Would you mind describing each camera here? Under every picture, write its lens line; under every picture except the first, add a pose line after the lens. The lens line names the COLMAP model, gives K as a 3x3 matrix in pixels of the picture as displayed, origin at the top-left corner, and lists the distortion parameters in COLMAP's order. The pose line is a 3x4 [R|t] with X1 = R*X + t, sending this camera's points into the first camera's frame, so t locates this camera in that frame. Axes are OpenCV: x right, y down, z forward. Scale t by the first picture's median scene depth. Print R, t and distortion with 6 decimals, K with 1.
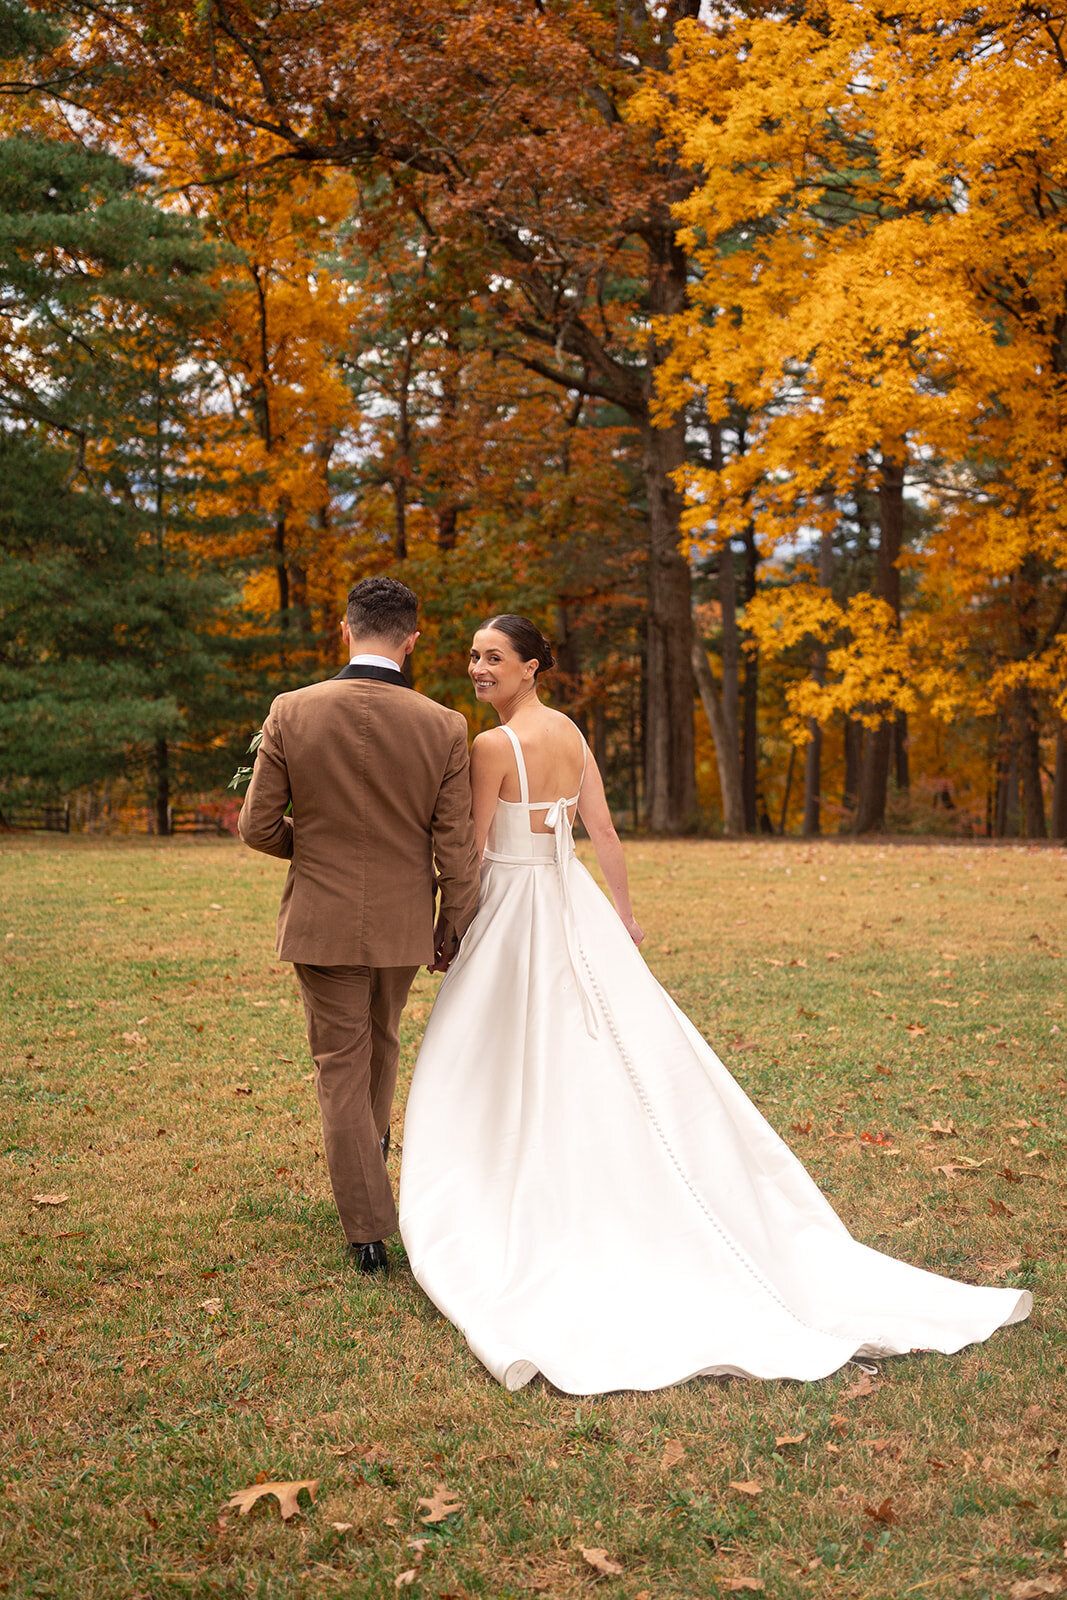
lens RADIAL K [[2139.9, 0, 533.9], [0, 2139.9, 799.2], [0, 0, 1]] dist [-0.018202, 0.000000]
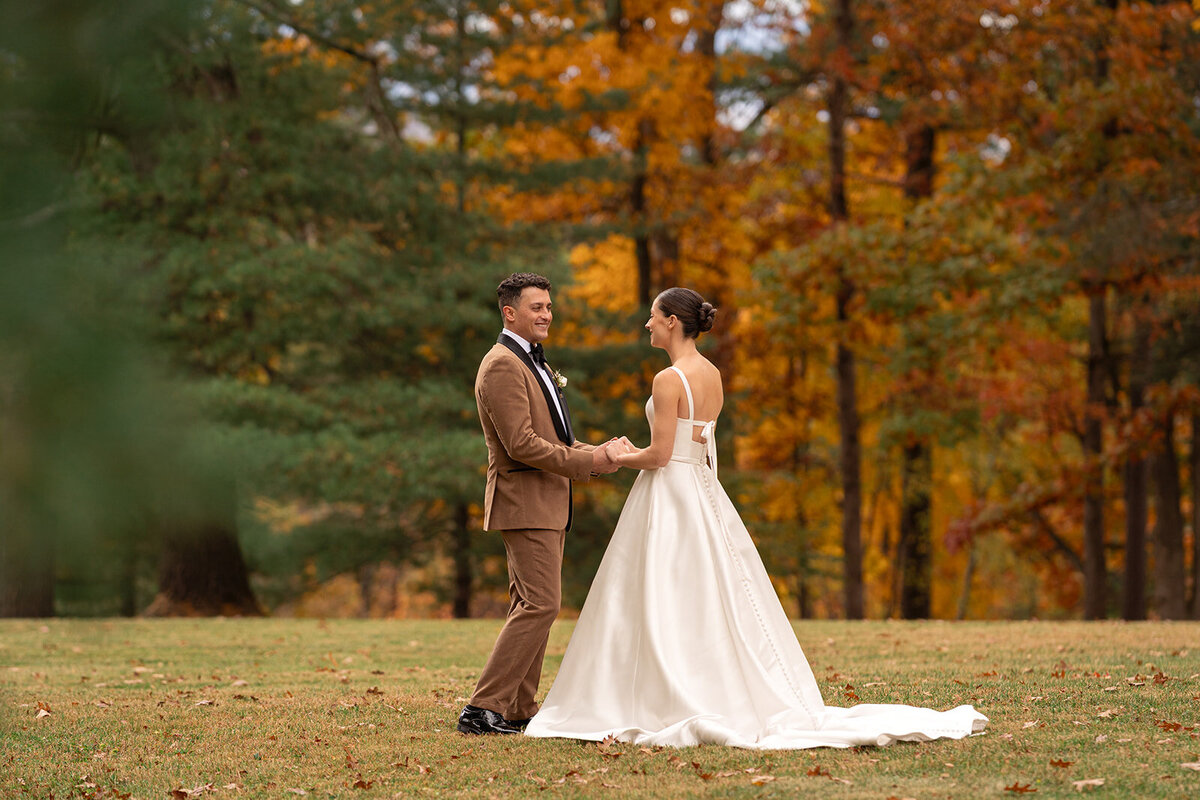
lens RADIAL K [[4667.0, 0, 600.0], [0, 4667.0, 400.2], [0, 0, 1]] dist [0.132268, 0.000000]
pose [[0.993084, -0.004900, -0.117303, 0.032896], [-0.002806, 0.997853, -0.065439, 0.032013], [0.117372, 0.065316, 0.990938, -0.393245]]
